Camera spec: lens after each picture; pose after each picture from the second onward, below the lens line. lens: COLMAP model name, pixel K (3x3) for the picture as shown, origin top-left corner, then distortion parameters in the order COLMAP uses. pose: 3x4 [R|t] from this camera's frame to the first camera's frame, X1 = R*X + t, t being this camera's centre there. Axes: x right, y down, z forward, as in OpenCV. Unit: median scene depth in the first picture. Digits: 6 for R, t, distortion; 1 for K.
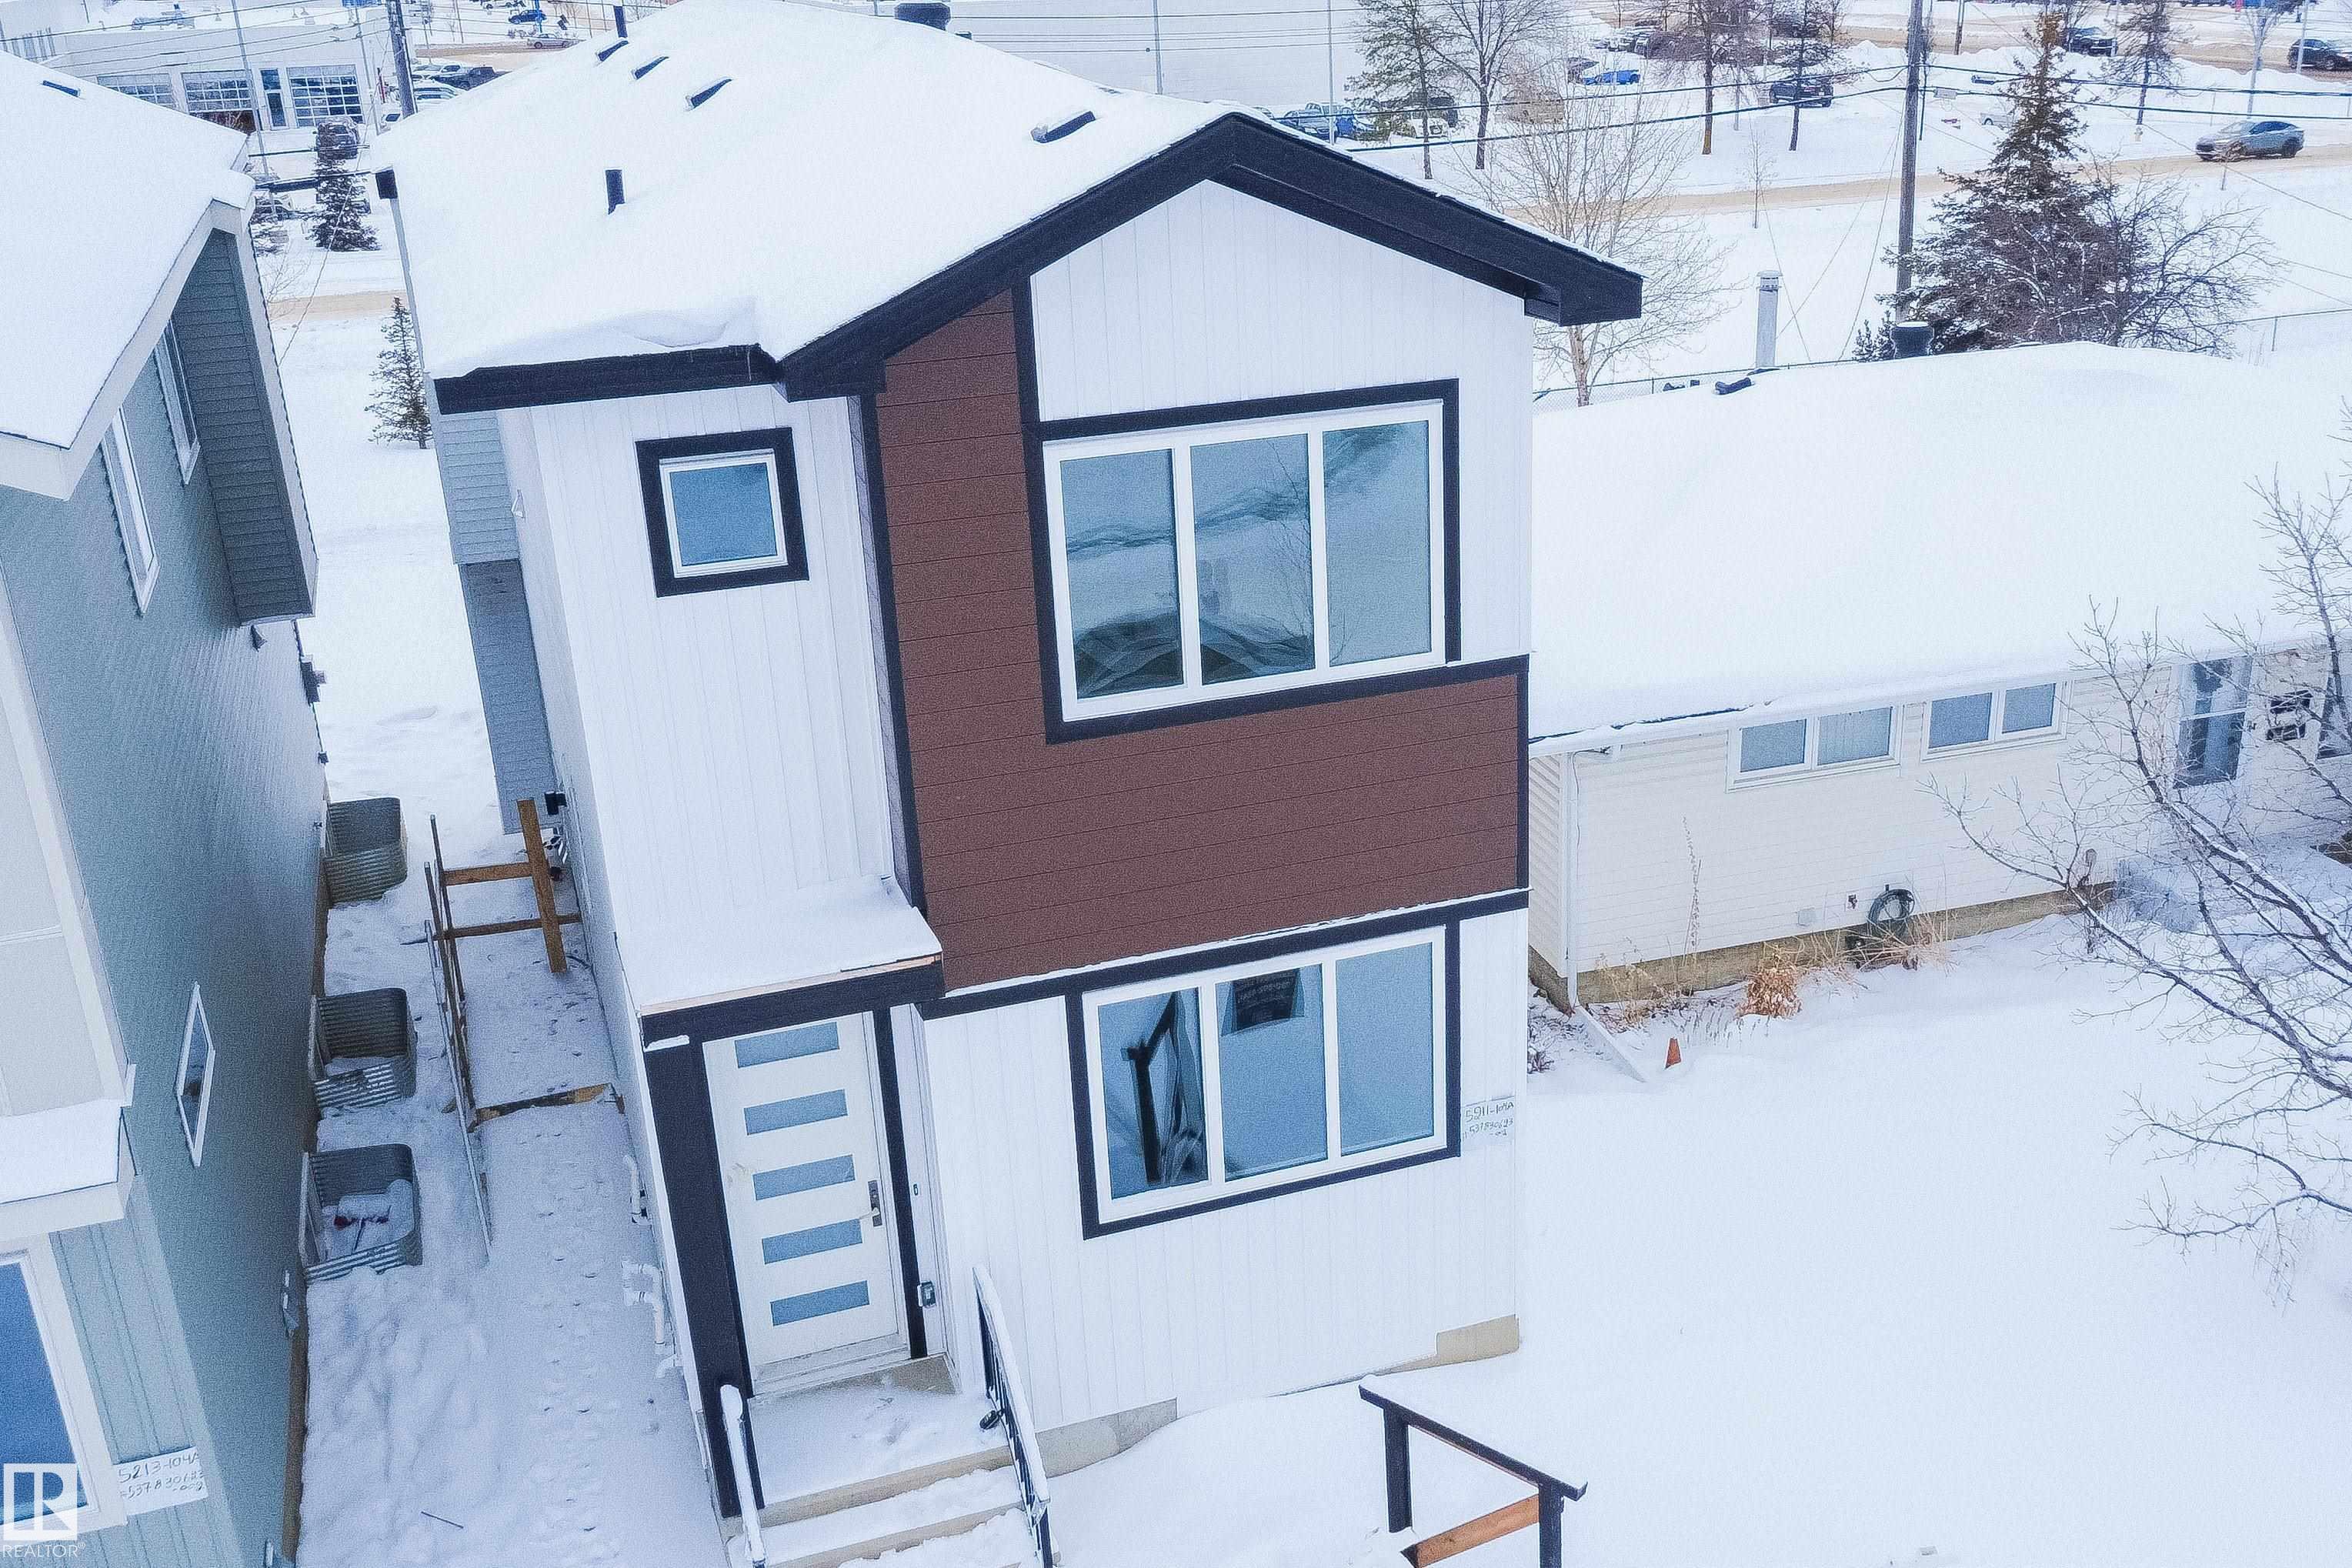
lens RADIAL K [[2285.0, 0, 1306.9], [0, 2285.0, 869.0], [0, 0, 1]] dist [-0.006142, 0.013727]
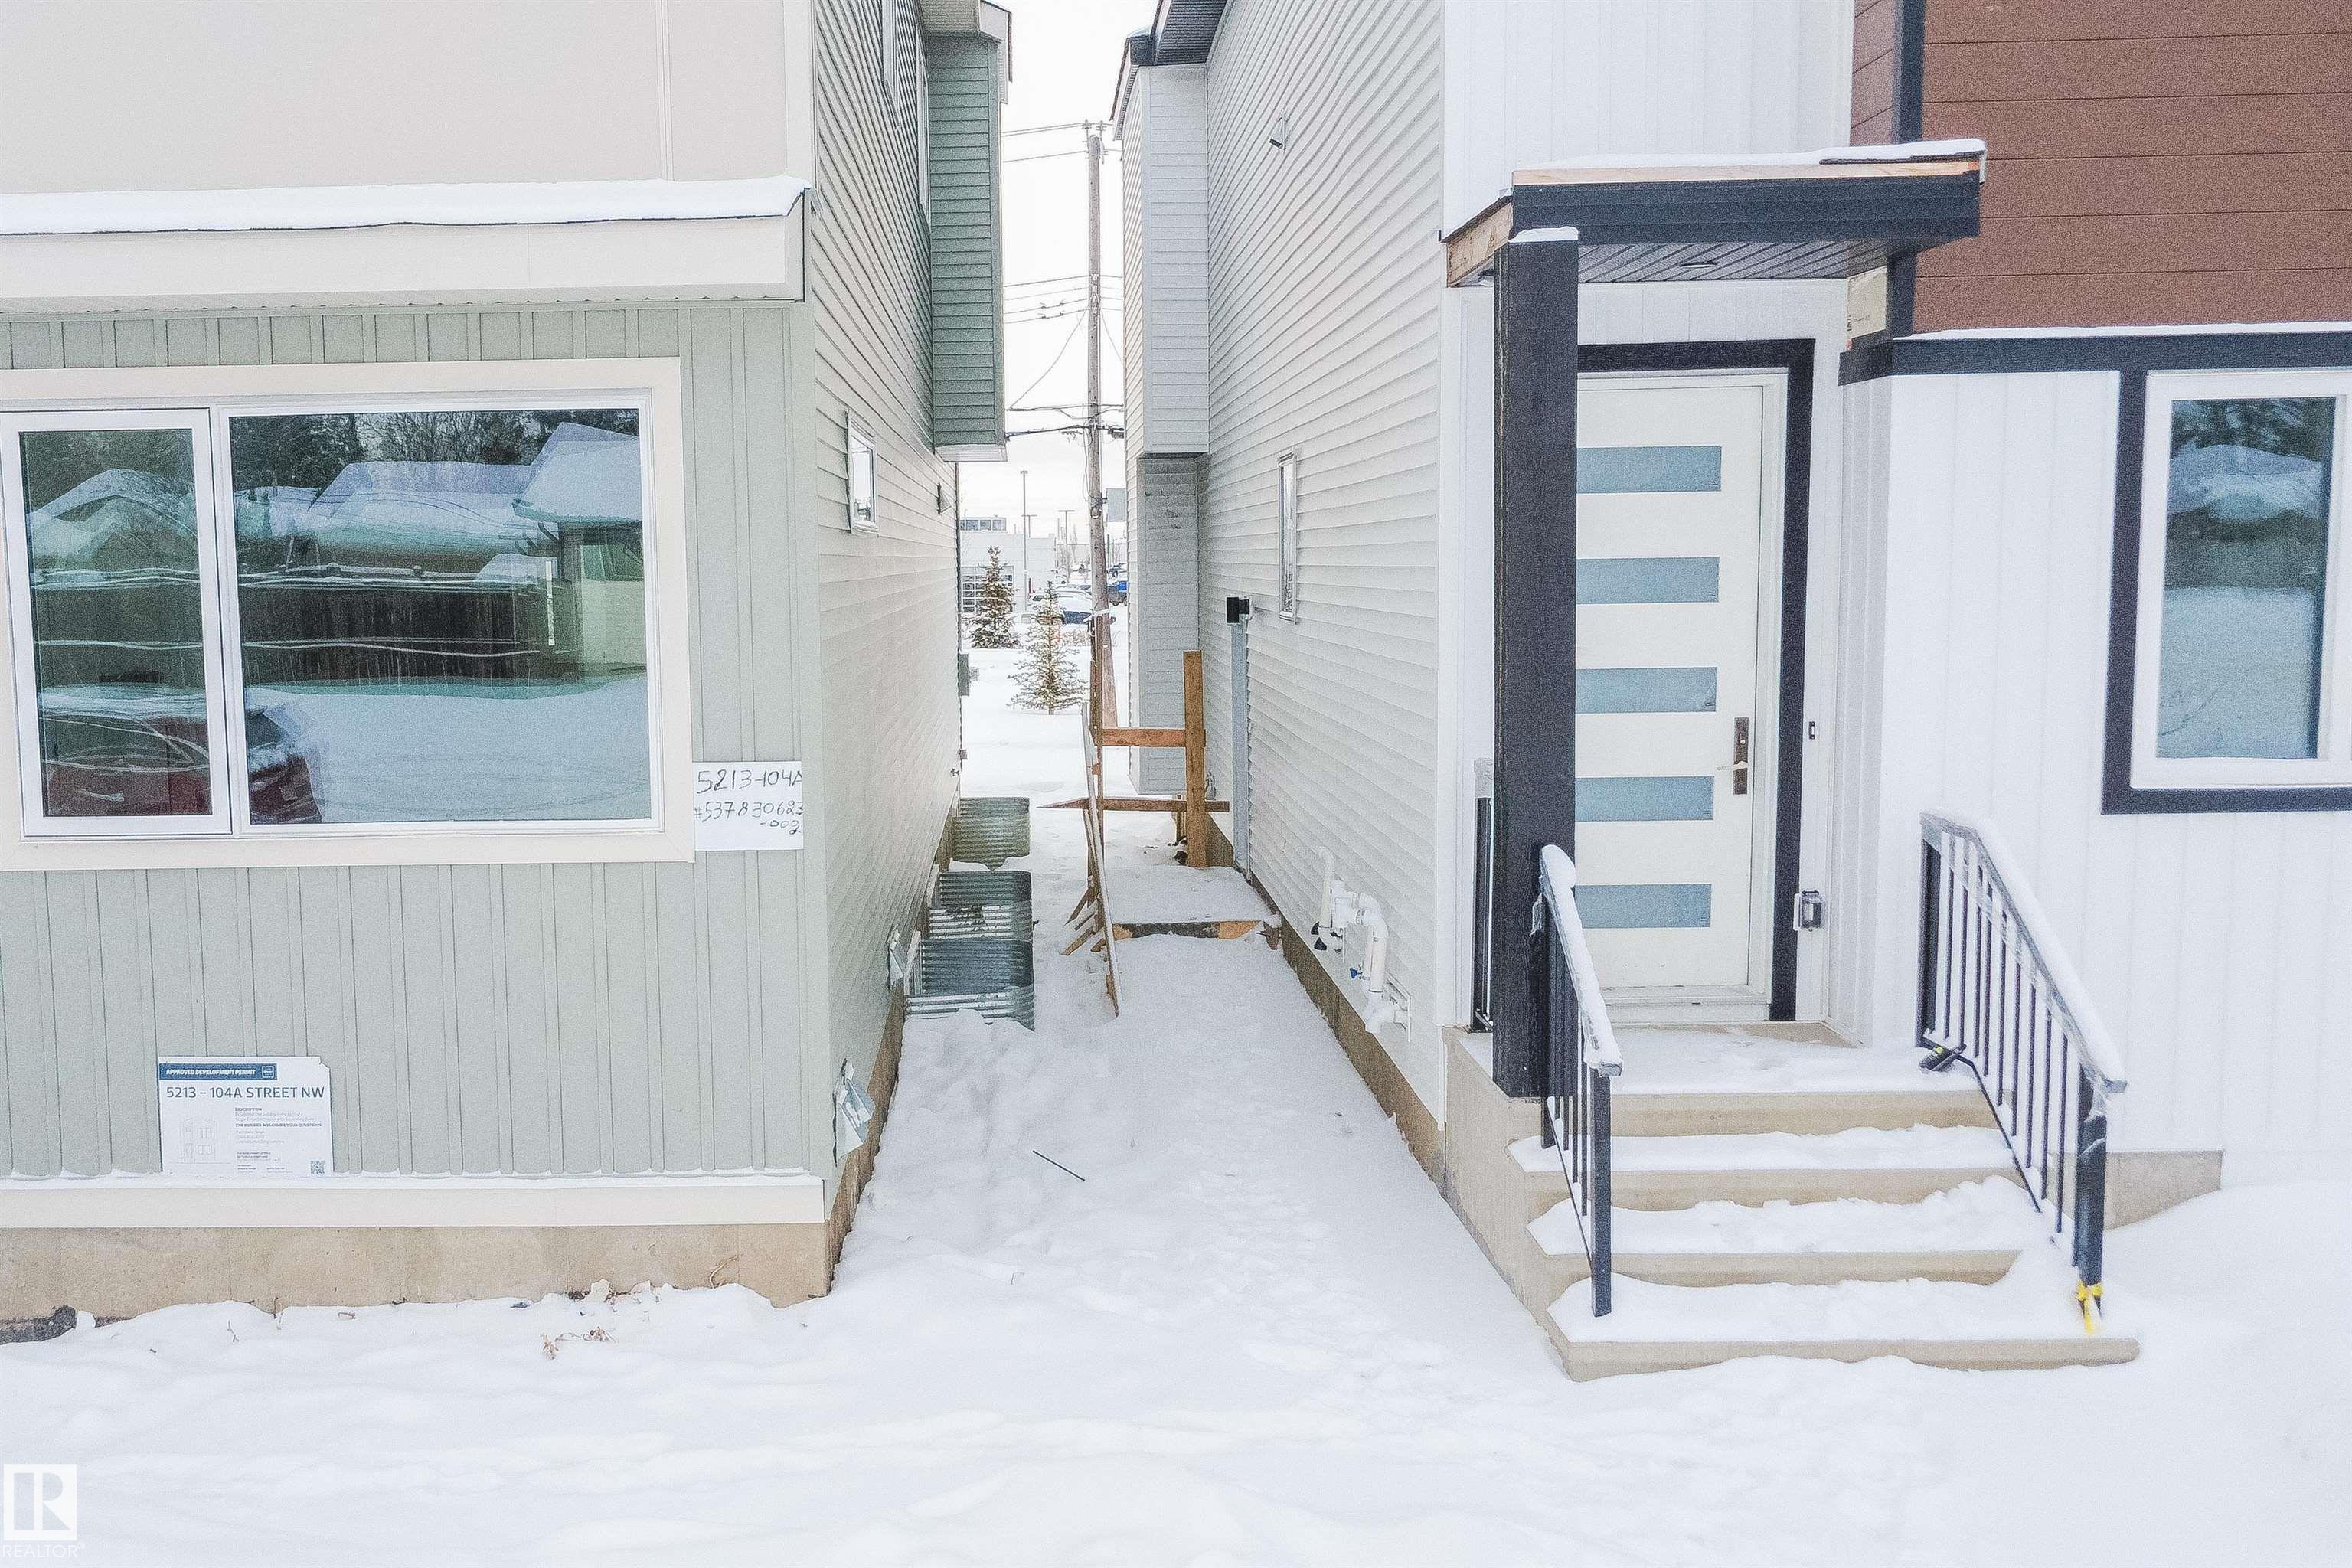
lens RADIAL K [[2073.5, 0, 967.2], [0, 2073.5, 791.8], [0, 0, 1]] dist [0.006311, -0.006190]
pose [[0.924690, 0.052650, -0.377064, -0.169465], [-0.154136, 0.957367, -0.244316, 0.340577], [0.348125, 0.284036, 0.893383, 0.383744]]
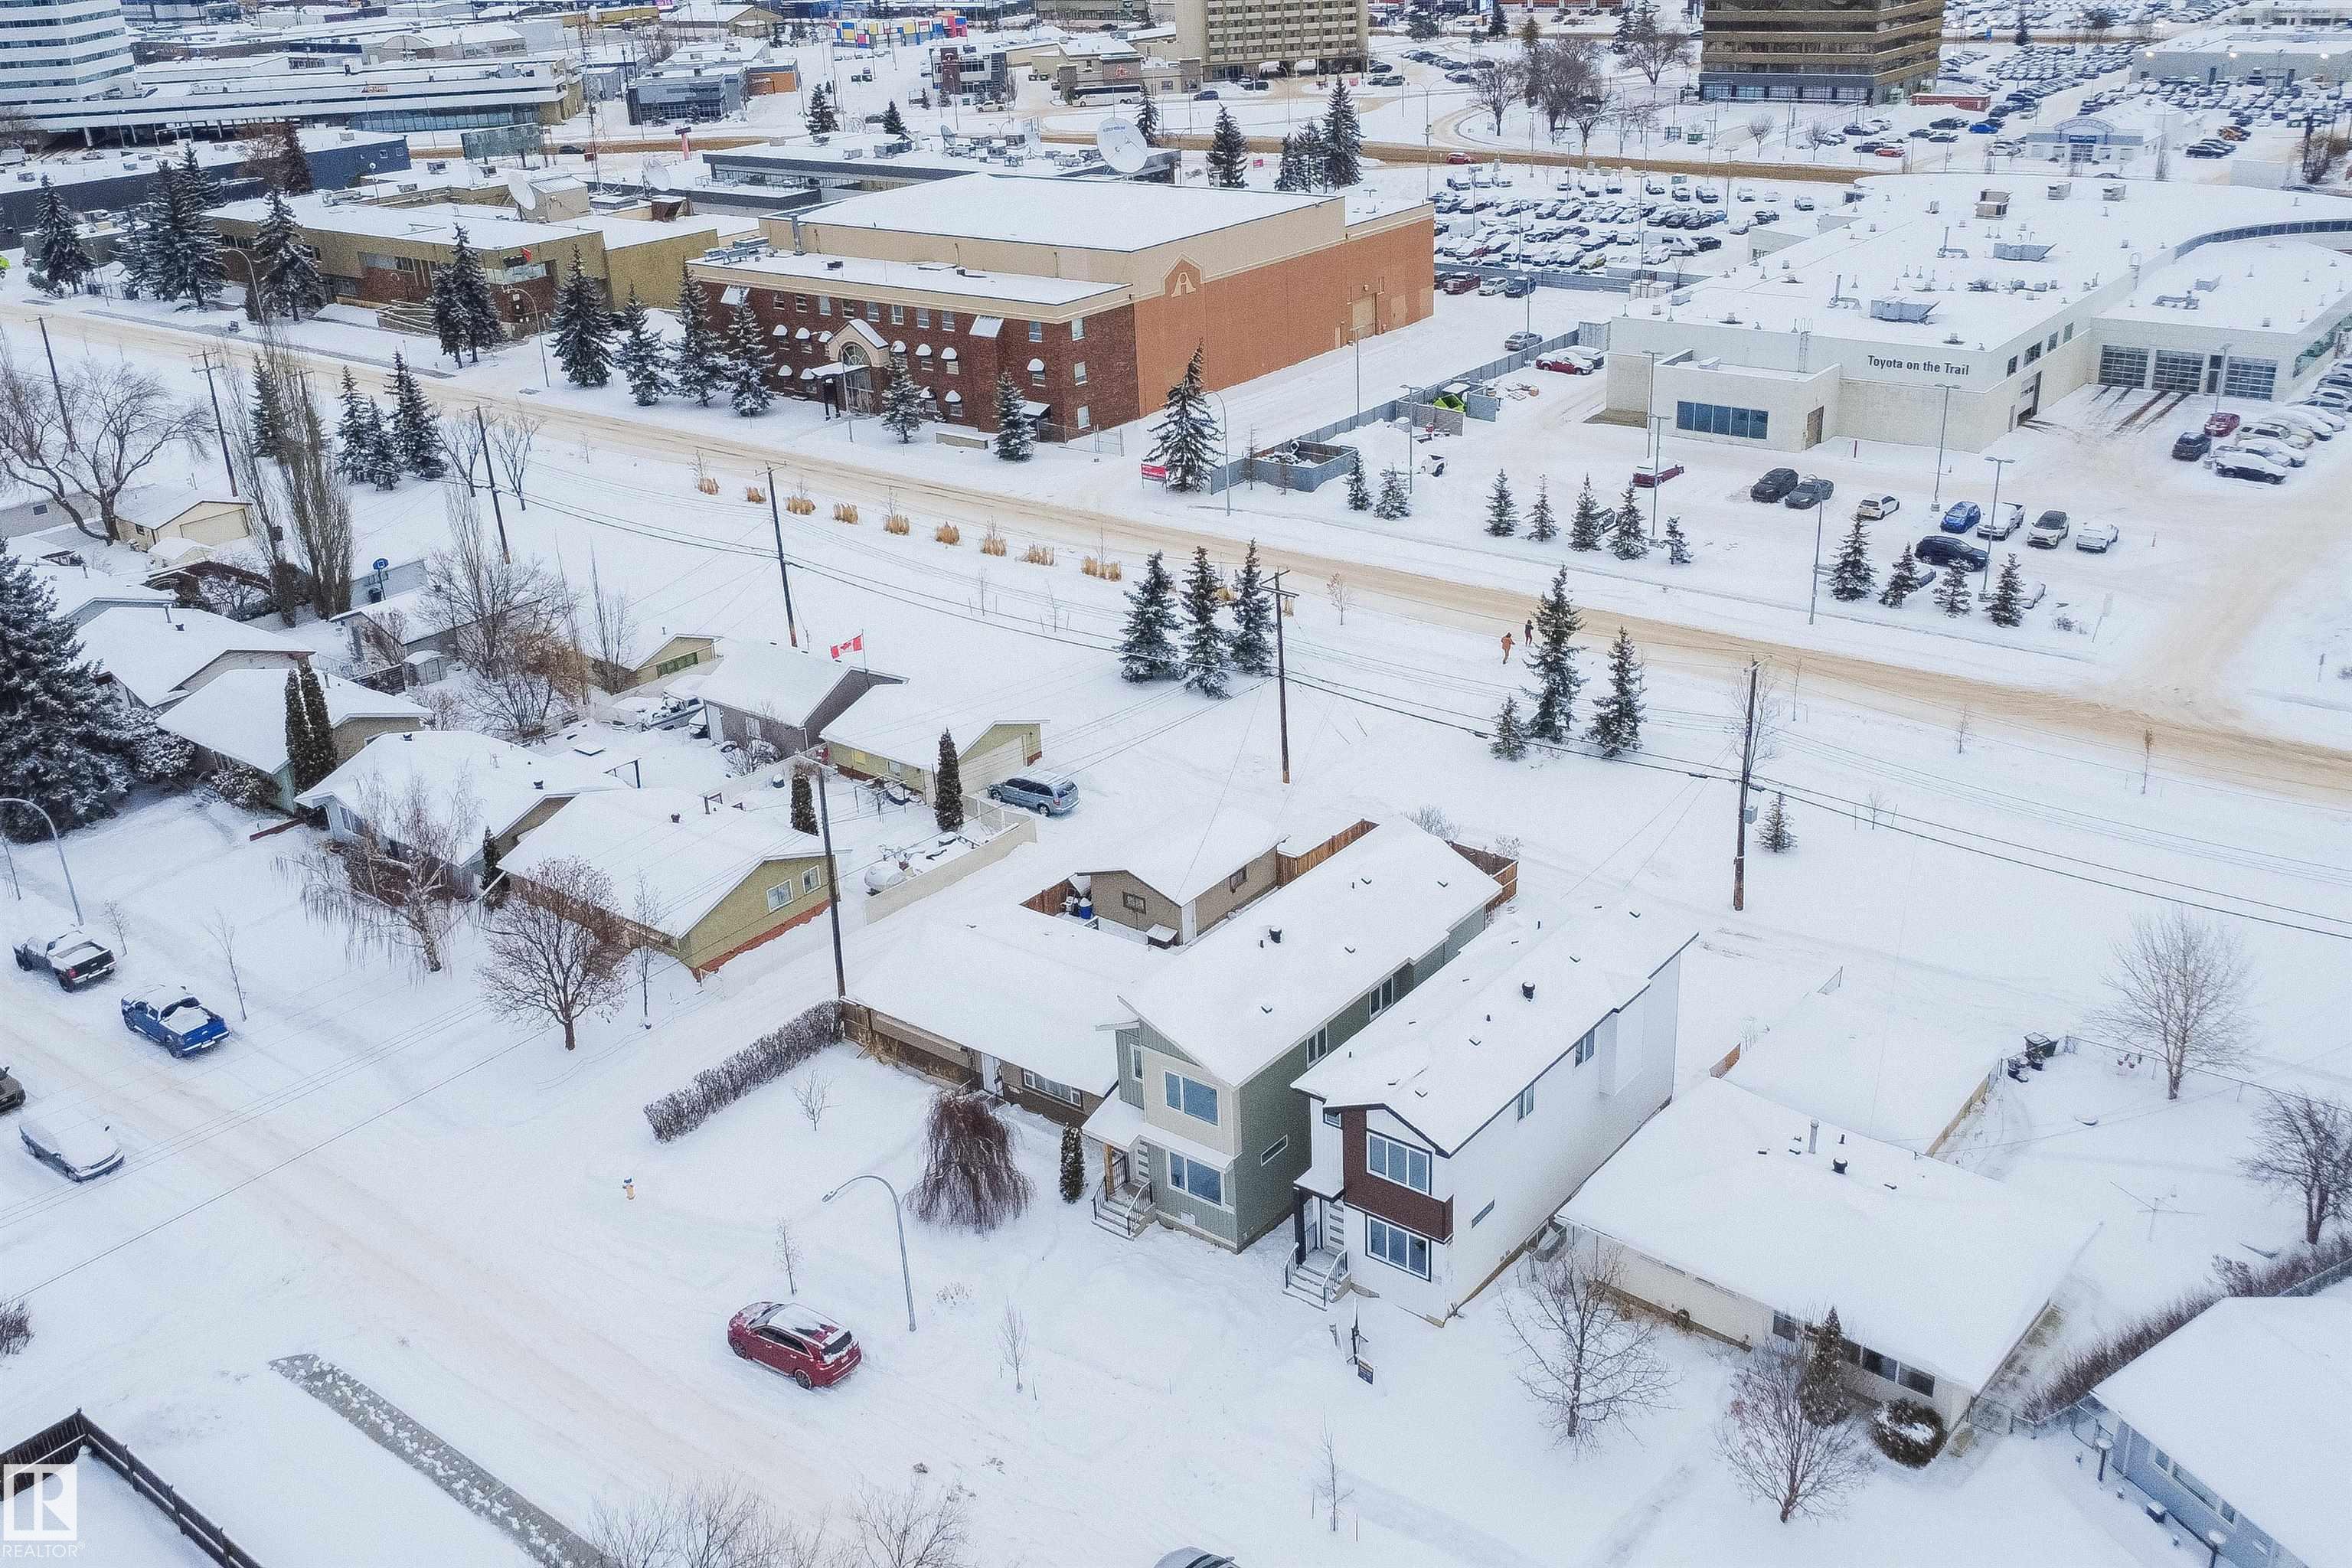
lens RADIAL K [[2066.0, 0, 1182.4], [0, 2066.0, 792.0], [0, 0, 1]] dist [-0.002379, 0.006120]
pose [[0.510629, 0.354479, -0.783328, 3.092037], [-0.302204, 0.926922, 0.222461, -1.794385], [0.804941, 0.123130, 0.580438, -2.293699]]
